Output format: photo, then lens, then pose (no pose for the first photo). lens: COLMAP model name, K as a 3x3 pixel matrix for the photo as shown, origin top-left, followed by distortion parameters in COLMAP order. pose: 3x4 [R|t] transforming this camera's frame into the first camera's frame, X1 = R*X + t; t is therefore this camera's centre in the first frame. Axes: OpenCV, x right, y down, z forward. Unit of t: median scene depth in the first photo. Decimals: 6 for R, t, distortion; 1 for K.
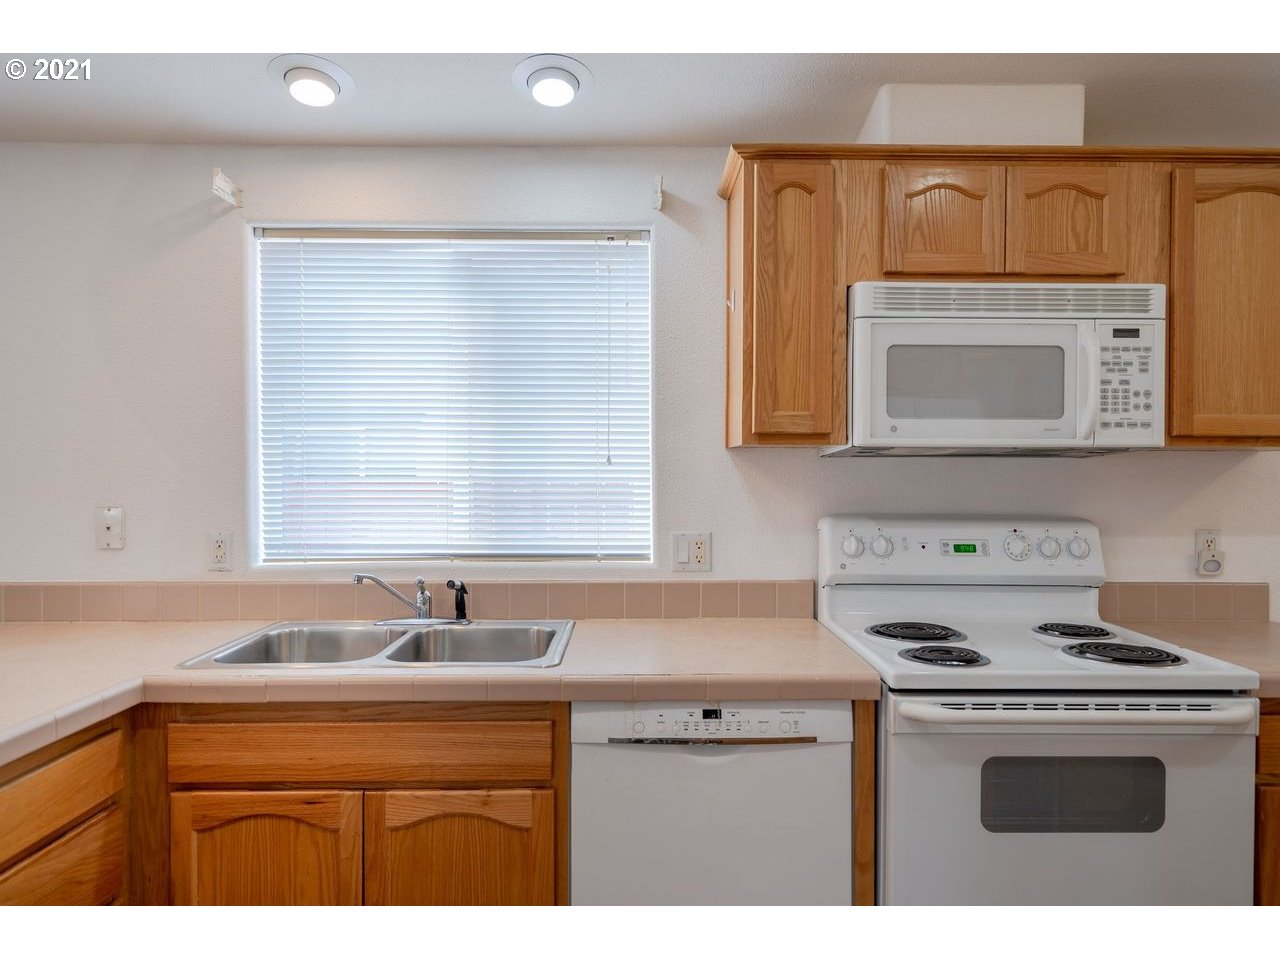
lens RADIAL K [[805.5, 0, 639.8], [0, 805.5, 484.1], [0, 0, 1]] dist [0.007169, 0.001830]
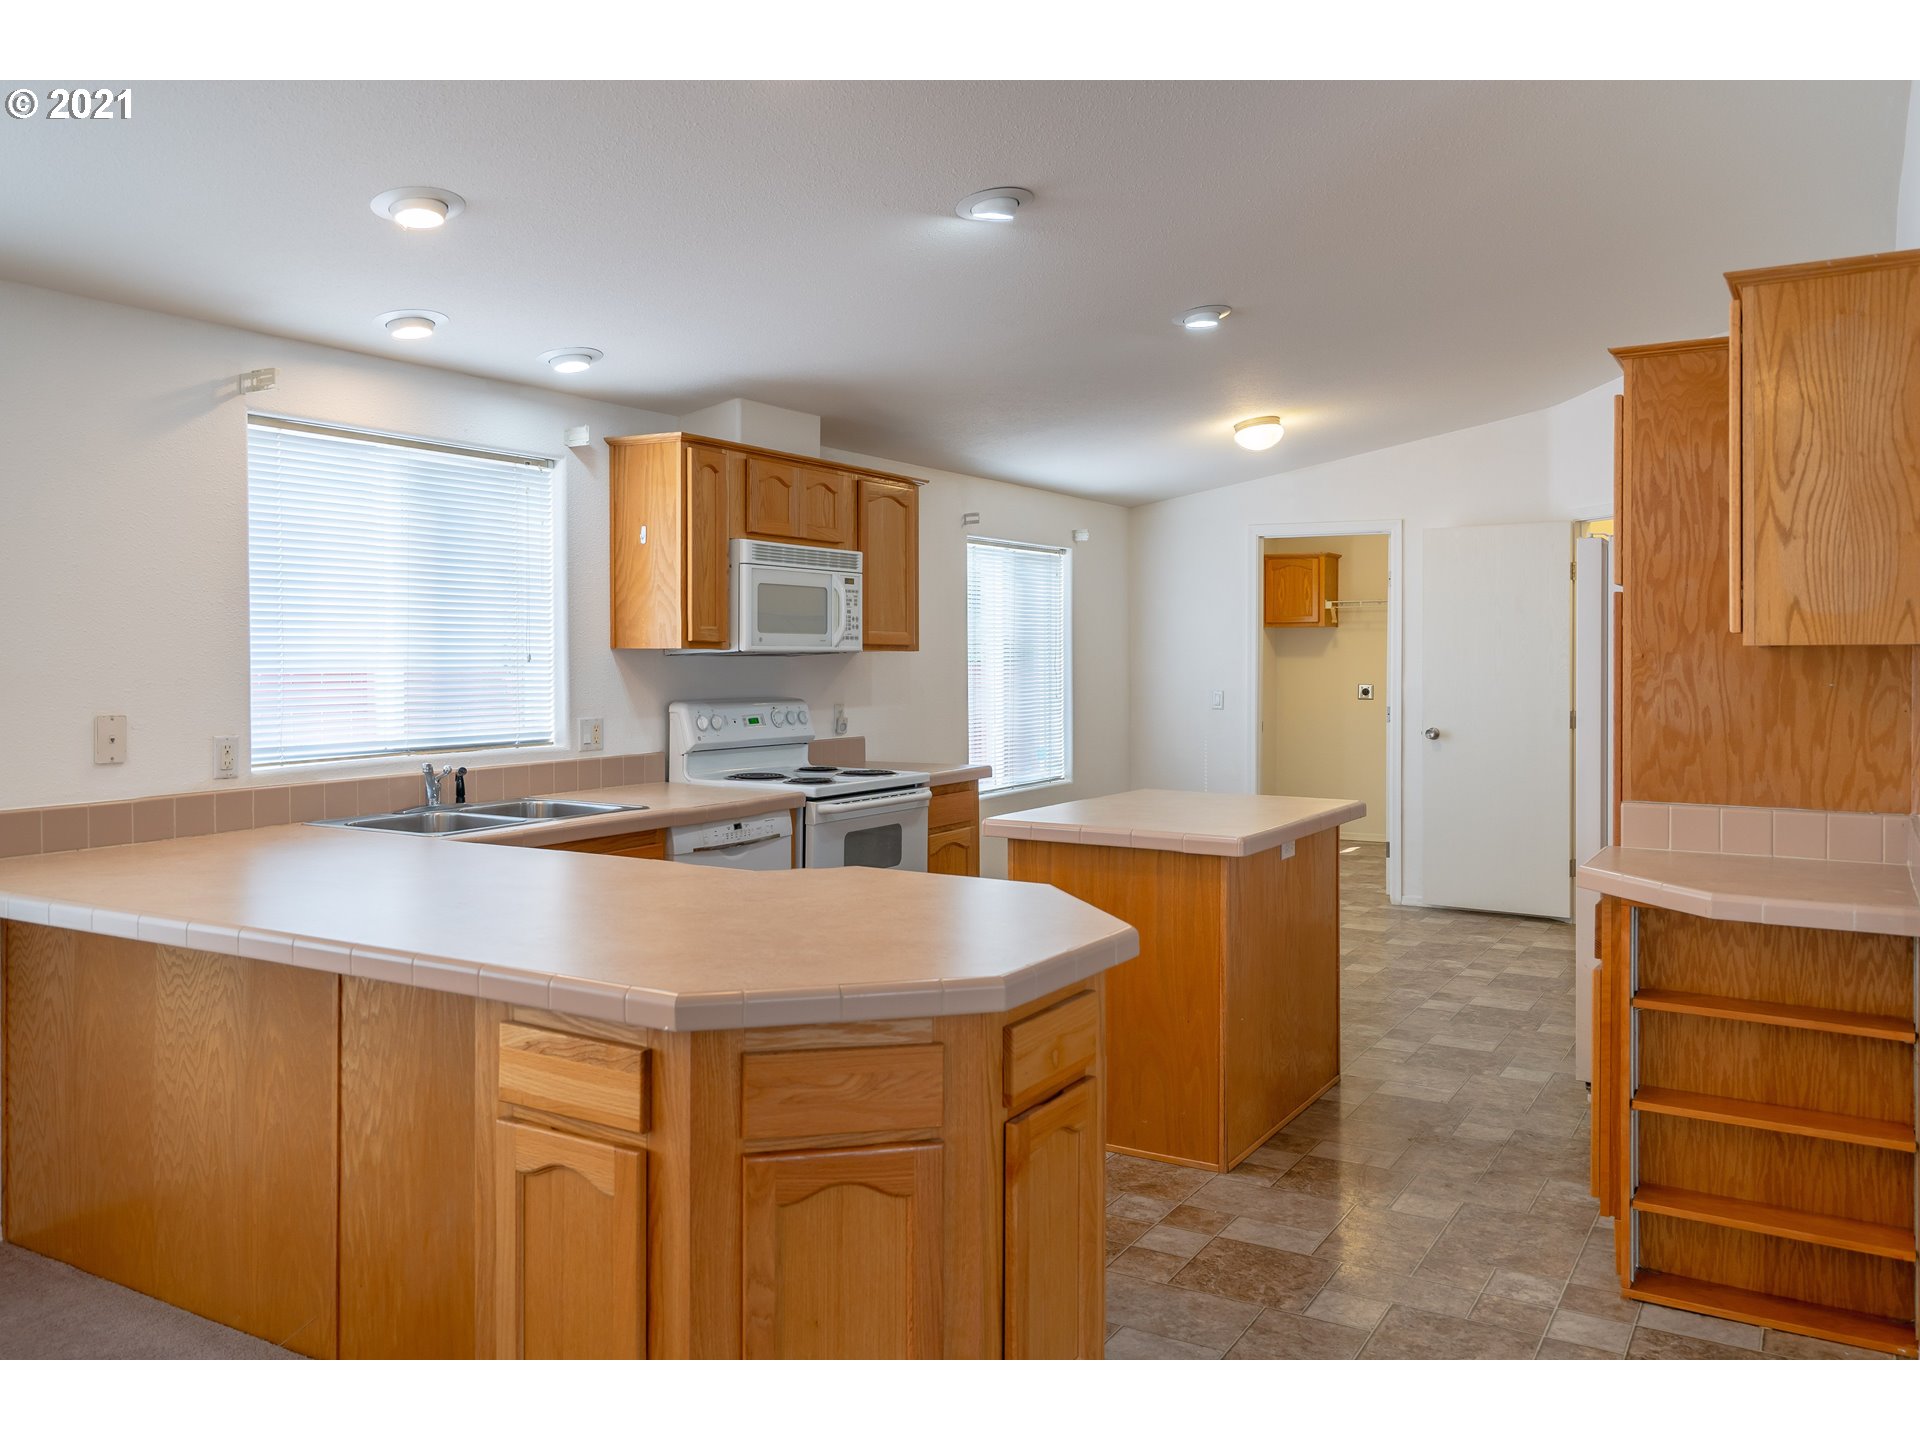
lens RADIAL K [[1480.3, 0, 965.3], [0, 1480.3, 680.6], [0, 0, 1]] dist [0.004159, -0.002466]
pose [[0.516352, -0.017998, 0.856187, -1.798426], [0.003407, 0.999814, 0.018962, -0.042613], [-0.856370, -0.006874, 0.516318, -0.722842]]
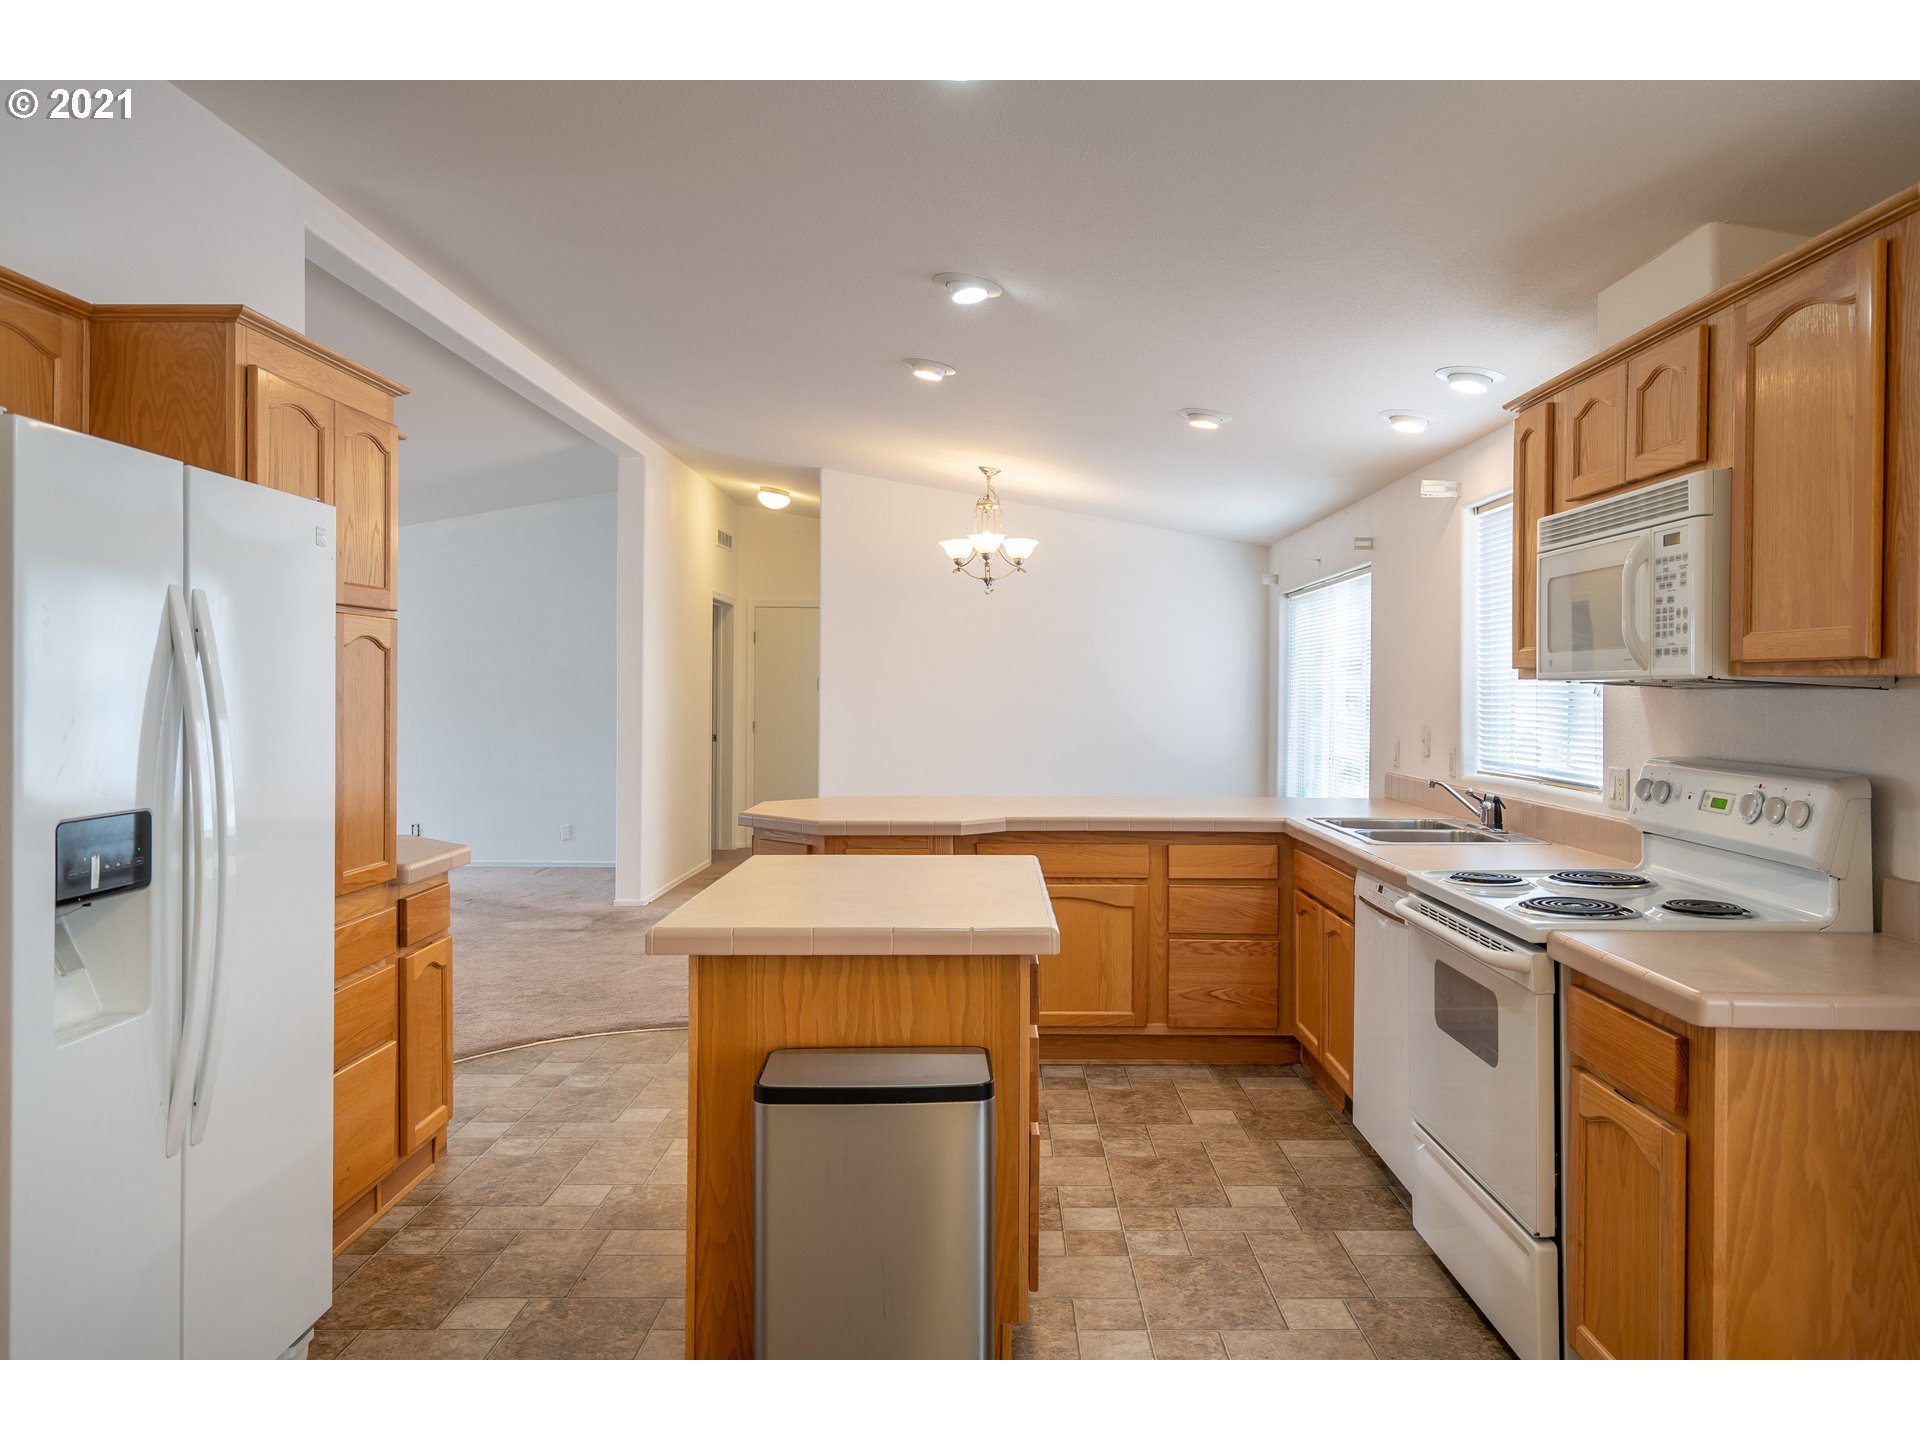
lens RADIAL K [[1355.1, 0, 993.9], [0, 1355.1, 691.7], [0, 0, 1]] dist [0.004451, 0.004959]
pose [[-0.008921, -0.001732, -0.999959, 1.953568], [-0.006296, 0.999979, -0.001676, -0.025598], [0.999940, 0.006281, -0.008931, 0.322590]]
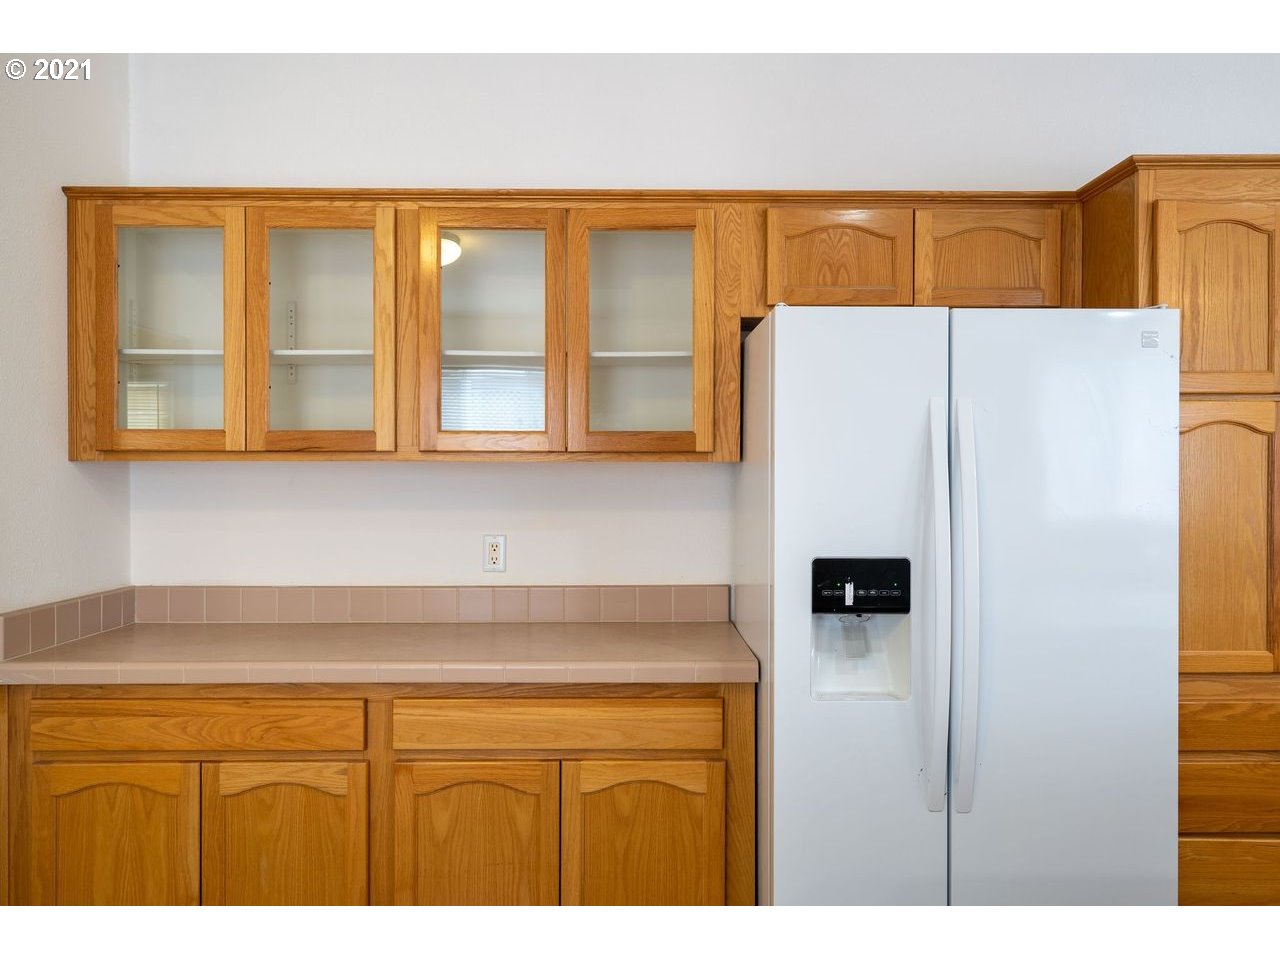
lens RADIAL K [[985.3, 0, 640.4], [0, 985.3, 473.7], [0, 0, 1]] dist [-0.003984, -0.001774]
pose [[-0.999983, -0.005660, 0.001517, 1.183509], [-0.005651, 0.999966, 0.006027, -0.029915], [-0.001551, 0.006019, -0.999981, 0.751048]]
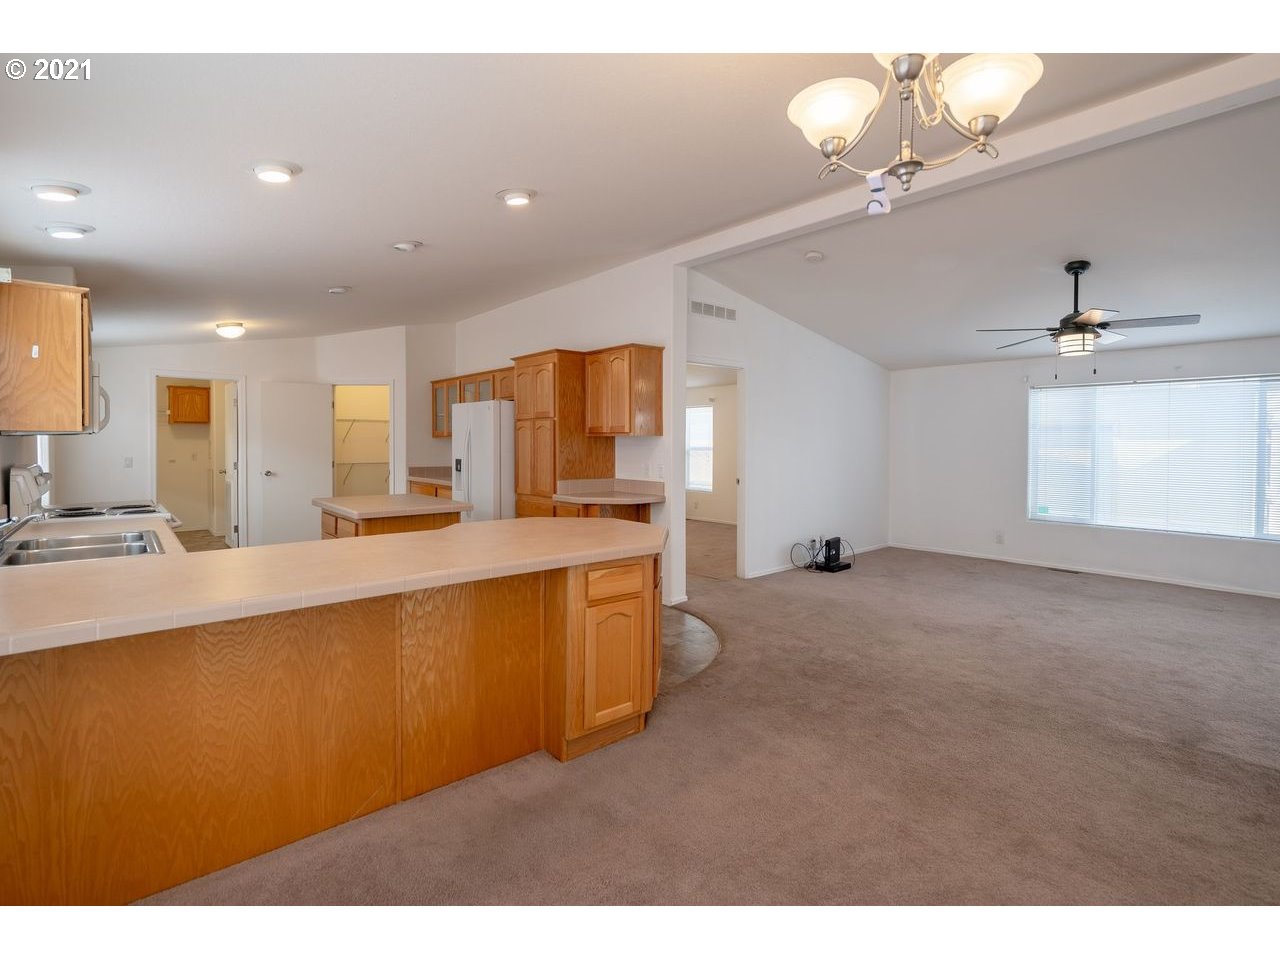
lens RADIAL K [[616.0, 0, 660.5], [0, 616.0, 450.6], [0, 0, 1]] dist [-0.001479, 0.000026]
pose [[-0.656931, -0.016437, 0.753772, -2.074759], [-0.003489, 0.999818, 0.018761, -0.034907], [-0.753943, 0.009695, -0.656868, 0.926162]]
